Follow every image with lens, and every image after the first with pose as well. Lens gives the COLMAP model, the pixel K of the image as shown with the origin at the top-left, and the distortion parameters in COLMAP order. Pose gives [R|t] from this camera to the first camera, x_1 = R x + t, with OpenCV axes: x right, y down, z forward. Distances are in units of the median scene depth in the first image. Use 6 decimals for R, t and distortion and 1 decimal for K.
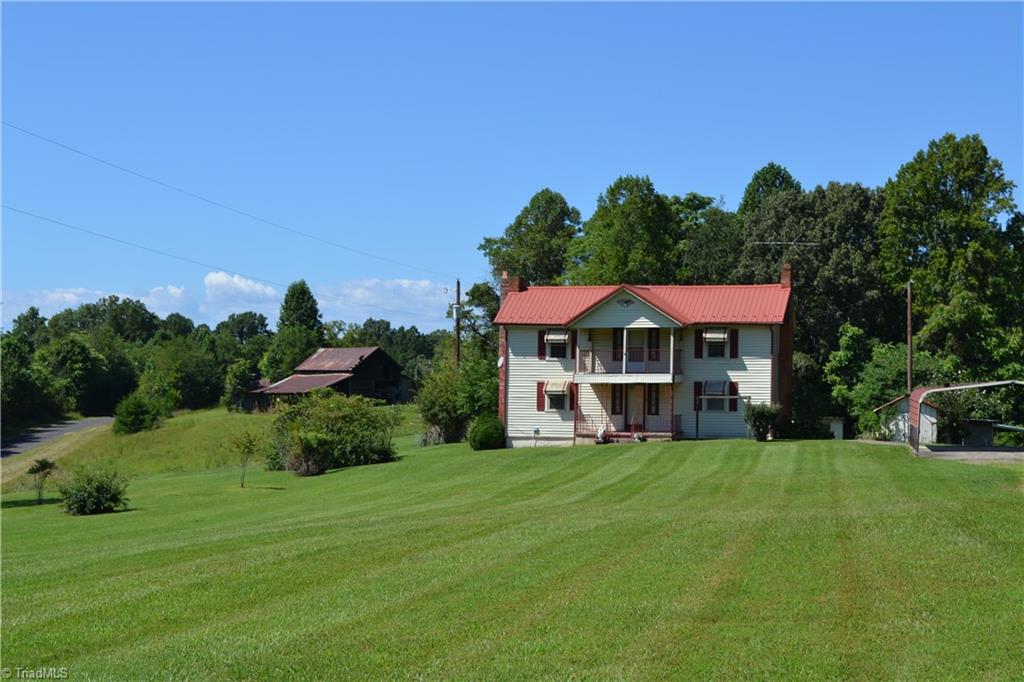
lens RADIAL K [[1621.4, 0, 510.4], [0, 1621.4, 345.3], [0, 0, 1]] dist [-0.005470, 0.000000]
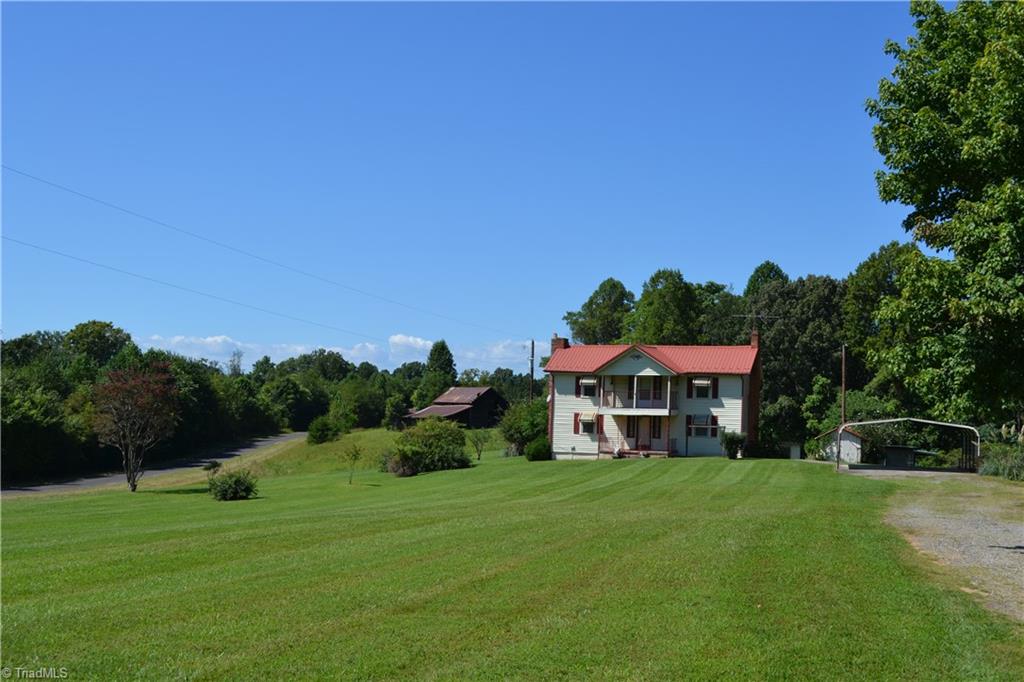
lens RADIAL K [[1126.2, 0, 513.0], [0, 1126.2, 345.6], [0, 0, 1]] dist [-0.043323, 0.000000]
pose [[0.996588, 0.014127, -0.081322, 0.023797], [-0.017125, 0.999194, -0.036297, 0.000326], [0.080743, 0.037566, 0.996027, 0.015454]]
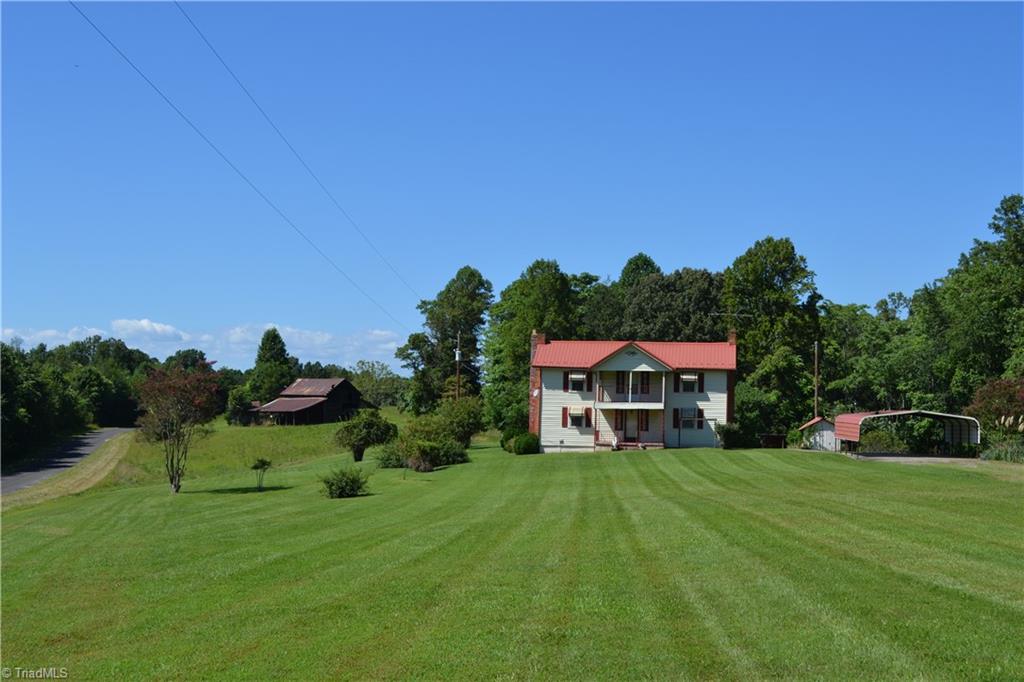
lens RADIAL K [[1206.9, 0, 509.8], [0, 1206.9, 345.1], [0, 0, 1]] dist [-0.049704, 0.000000]
pose [[0.991922, 0.016933, 0.125717, -0.093738], [-0.013593, 0.999533, -0.027380, -0.001525], [-0.126122, 0.025450, 0.991688, -0.032694]]
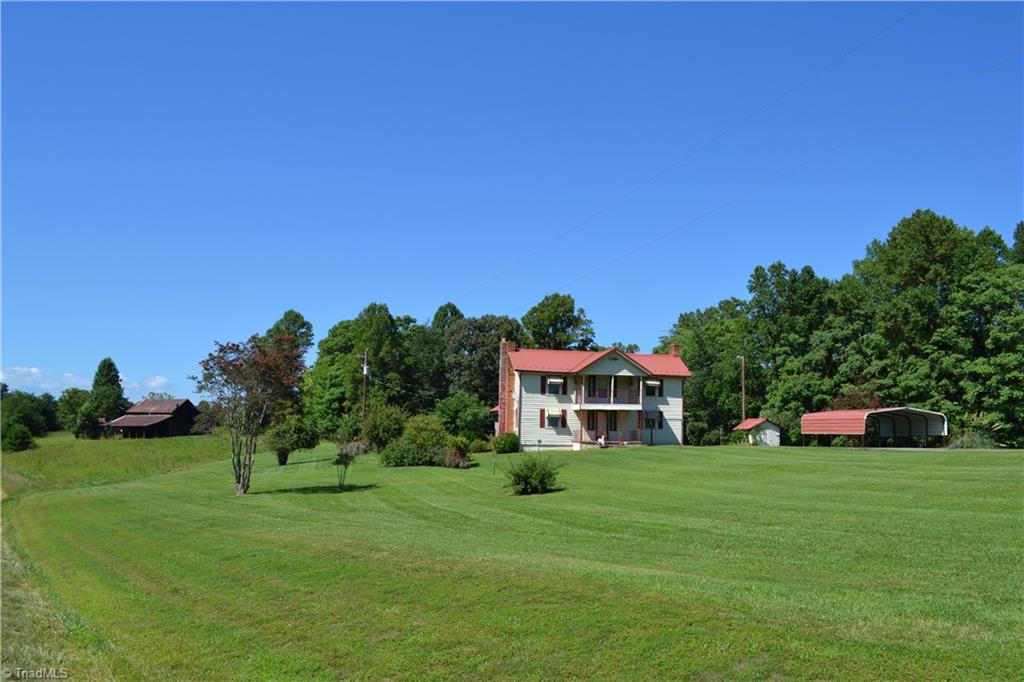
lens RADIAL K [[825.8, 0, 512.8], [0, 825.8, 358.1], [0, 0, 1]] dist [-0.077277, 0.004413]
pose [[0.892340, 0.052613, 0.448286, -0.206246], [-0.020942, 0.996940, -0.075319, 0.019289], [-0.450877, 0.057822, 0.890711, 0.172886]]
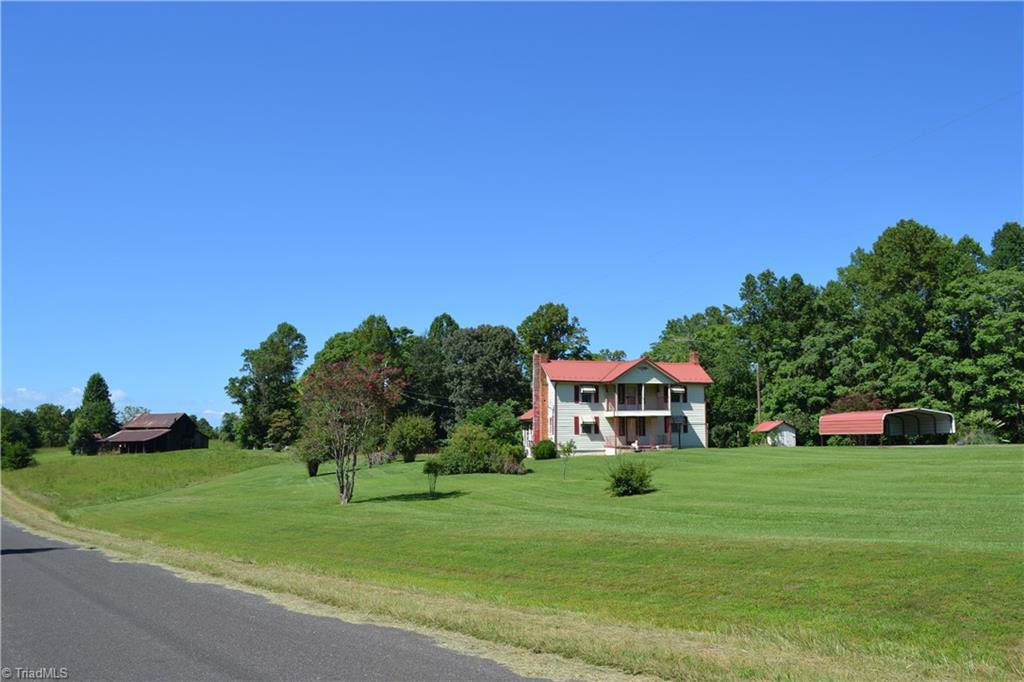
lens RADIAL K [[825.8, 0, 512.5], [0, 825.8, 356.8], [0, 0, 1]] dist [-0.077277, 0.004413]
pose [[0.872153, 0.040581, 0.487548, -0.254213], [0.000870, 0.996424, -0.084492, 0.018455], [-0.489233, 0.074114, 0.868998, 0.169875]]
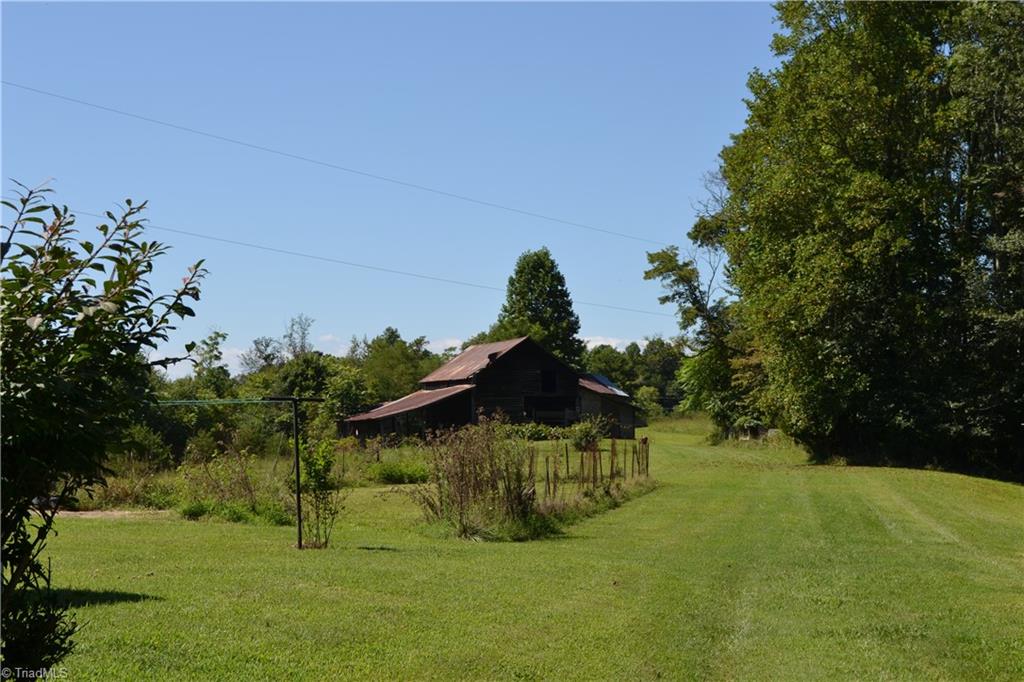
lens RADIAL K [[1729.2, 0, 511.8], [0, 1729.2, 344.7], [0, 0, 1]] dist [-0.015436, 0.000000]
pose [[0.925126, -0.032934, -0.378230, 0.182547], [0.022595, 0.999241, -0.031744, 0.029768], [0.378988, 0.020821, 0.925167, 0.579293]]
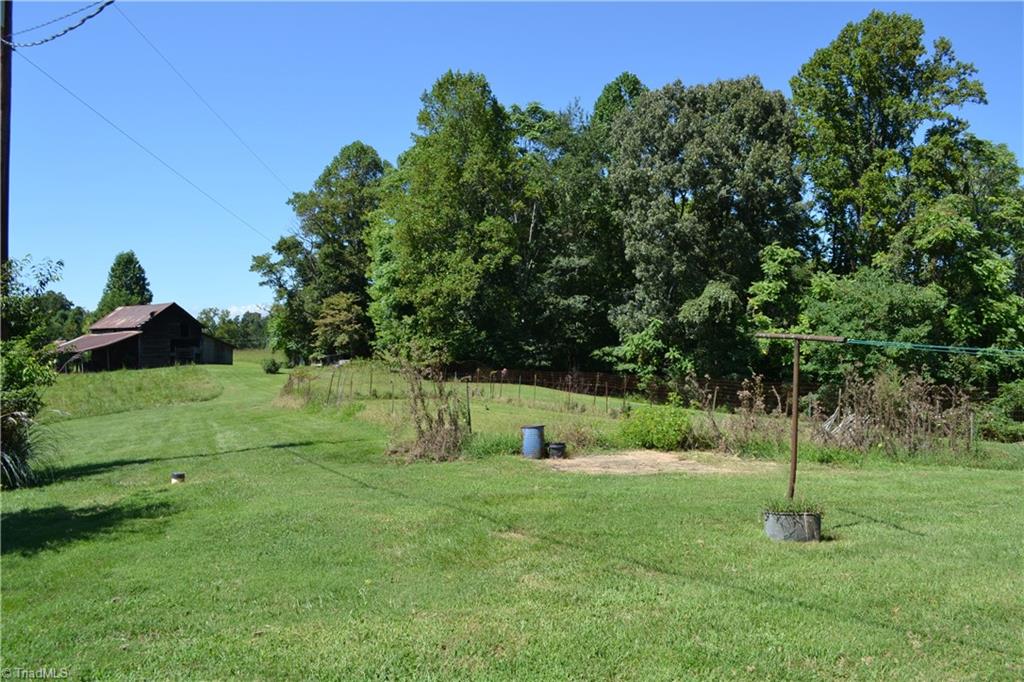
lens RADIAL K [[825.8, 0, 516.5], [0, 825.8, 359.9], [0, 0, 1]] dist [-0.077277, 0.004413]
pose [[0.979215, -0.009892, 0.202582, 0.019784], [0.003998, 0.999557, 0.029483, 0.027170], [-0.202784, -0.028060, 0.978821, 0.661941]]
